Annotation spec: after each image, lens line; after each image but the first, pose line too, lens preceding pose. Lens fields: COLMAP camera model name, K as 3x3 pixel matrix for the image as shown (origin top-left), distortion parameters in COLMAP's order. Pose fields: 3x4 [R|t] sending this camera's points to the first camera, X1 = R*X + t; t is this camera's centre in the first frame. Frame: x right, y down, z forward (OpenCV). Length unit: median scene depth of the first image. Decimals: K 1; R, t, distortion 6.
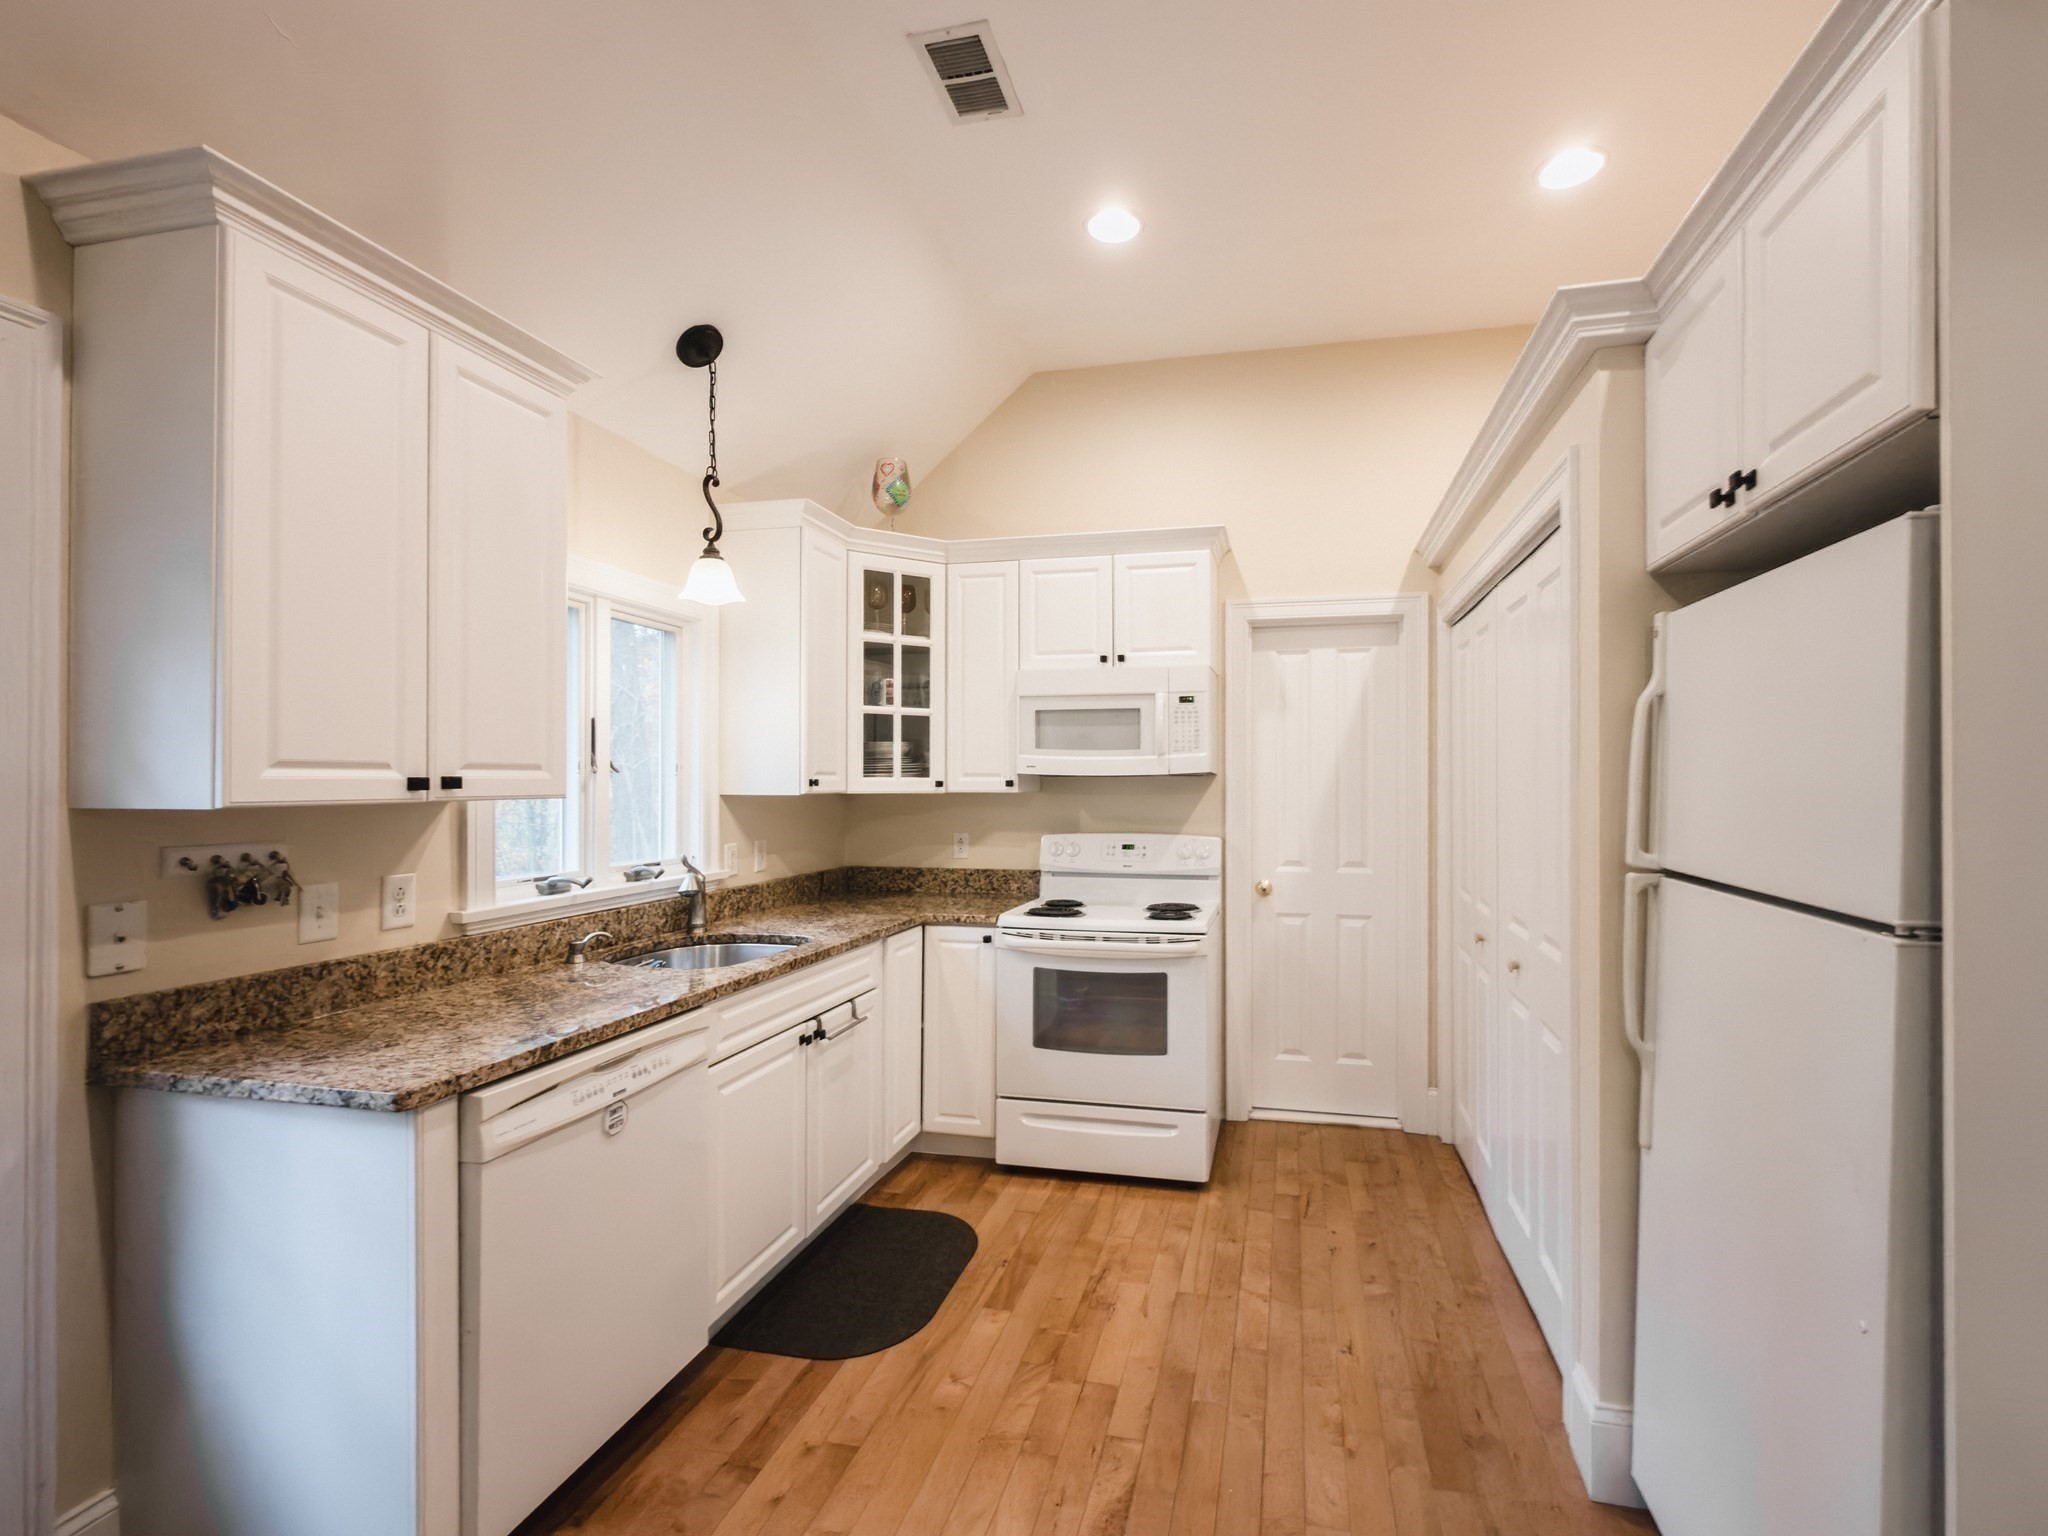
lens RADIAL K [[875.7, 0, 1109.6], [0, 875.7, 783.7], [0, 0, 1]] dist [0.001277, 0.001303]
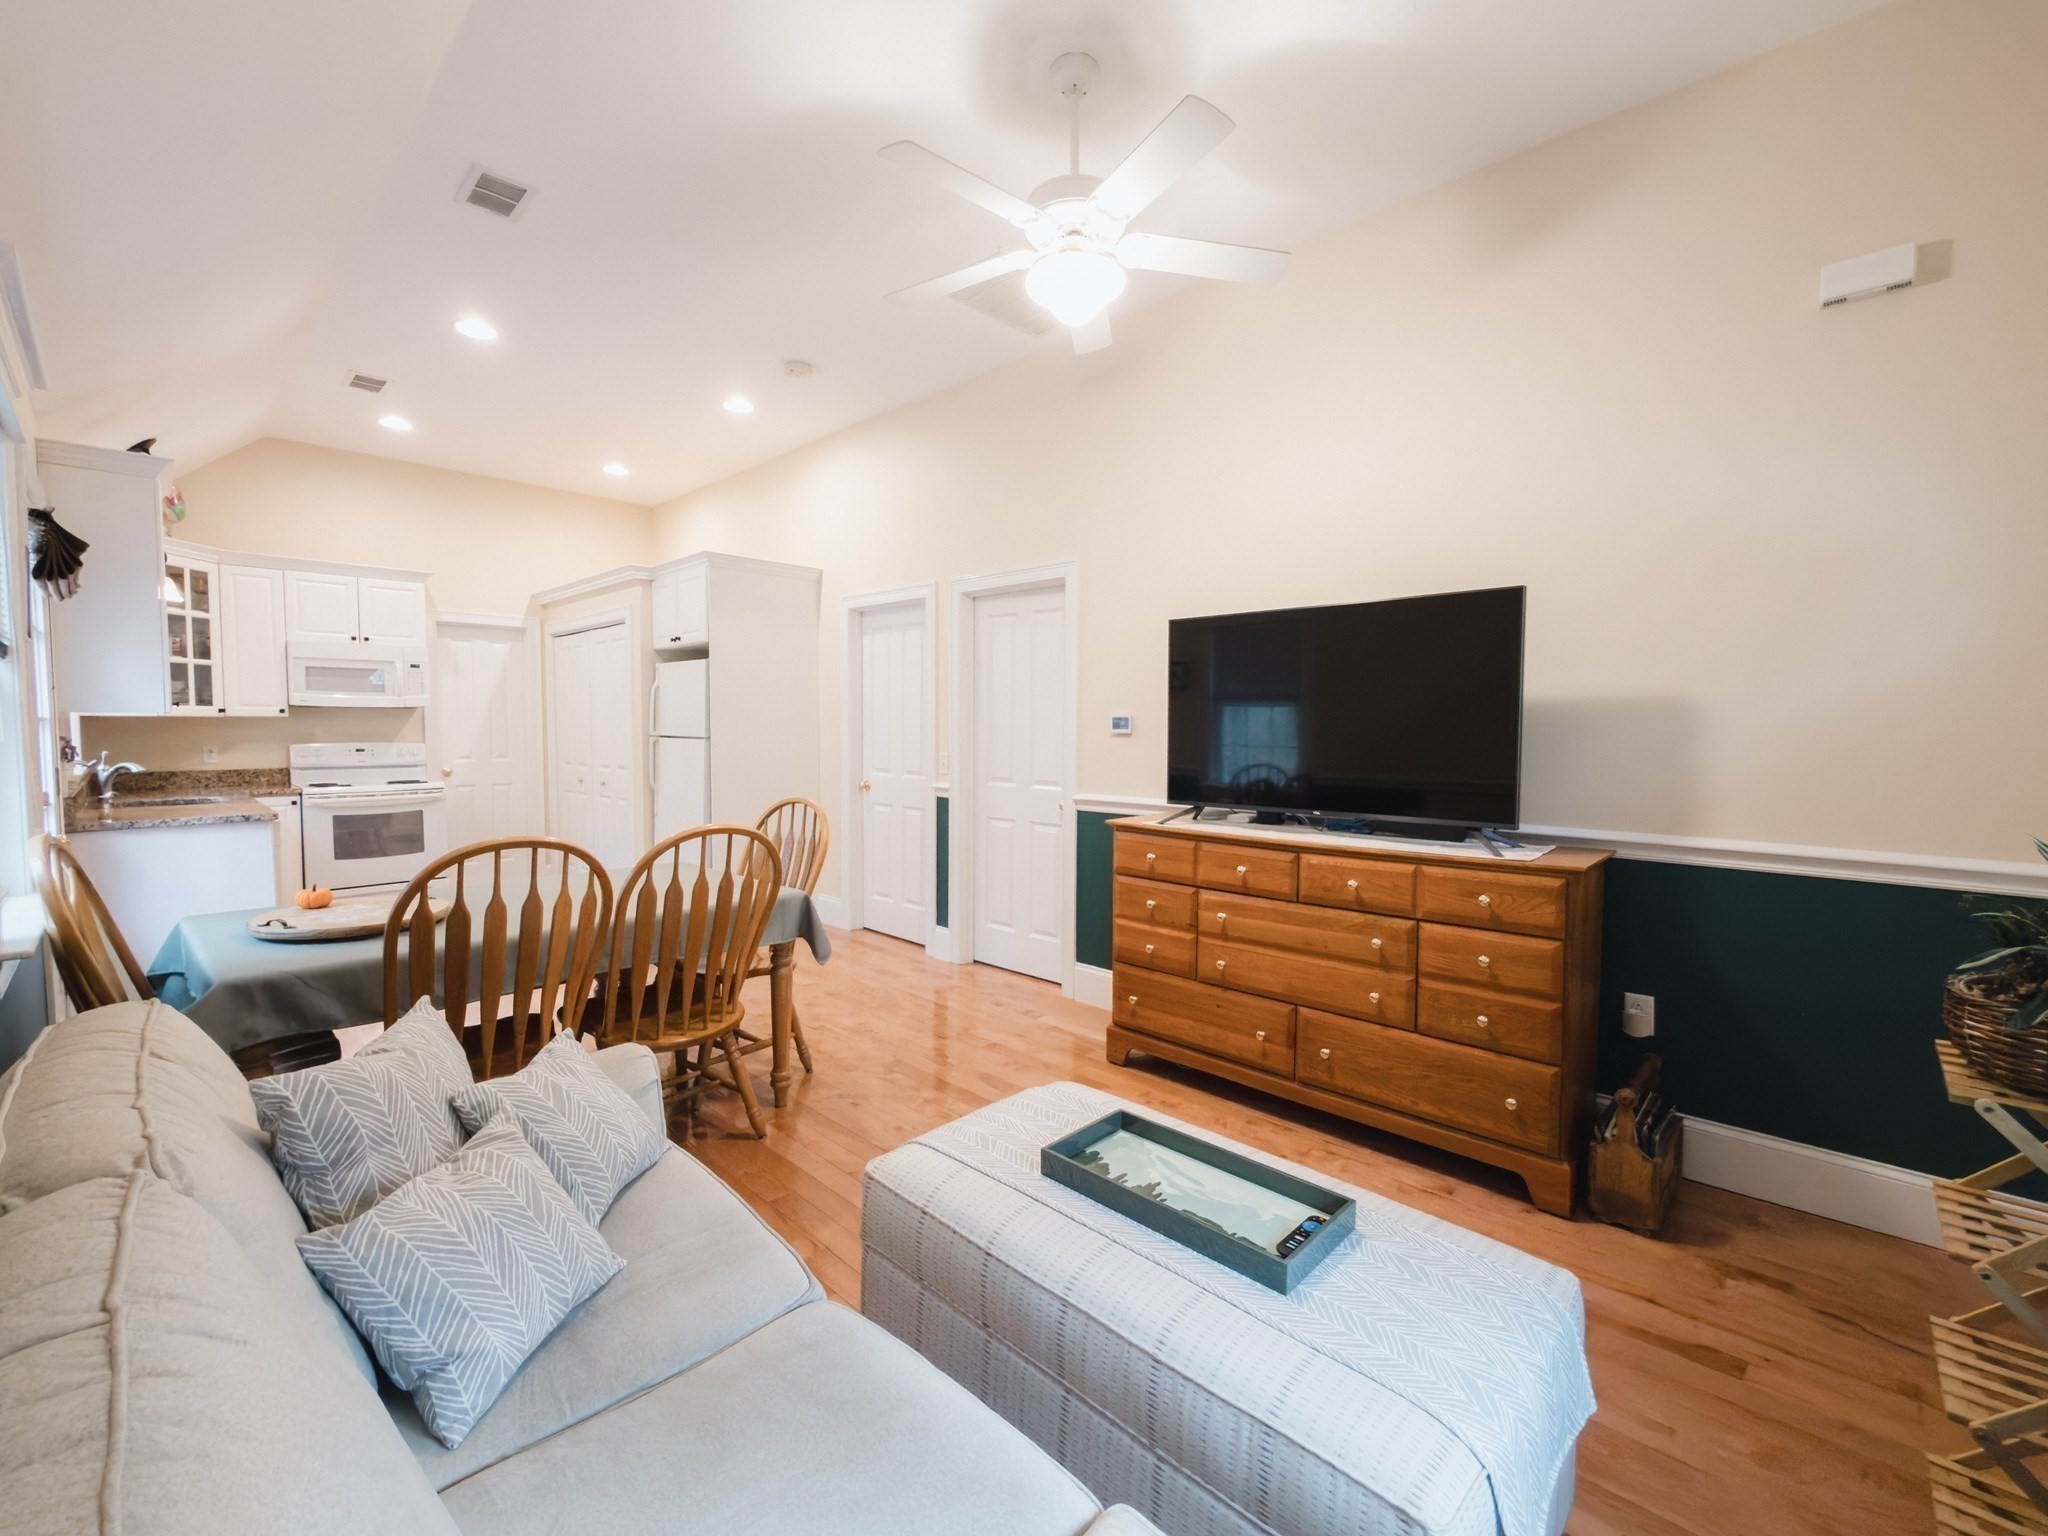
lens RADIAL K [[875.7, 0, 991.1], [0, 875.7, 760.0], [0, 0, 1]] dist [0.001277, 0.001303]
pose [[0.563664, -0.032181, 0.825377, -0.790100], [-0.001164, 0.999209, 0.039753, 0.026737], [-0.826004, -0.023368, 0.563180, -1.081639]]
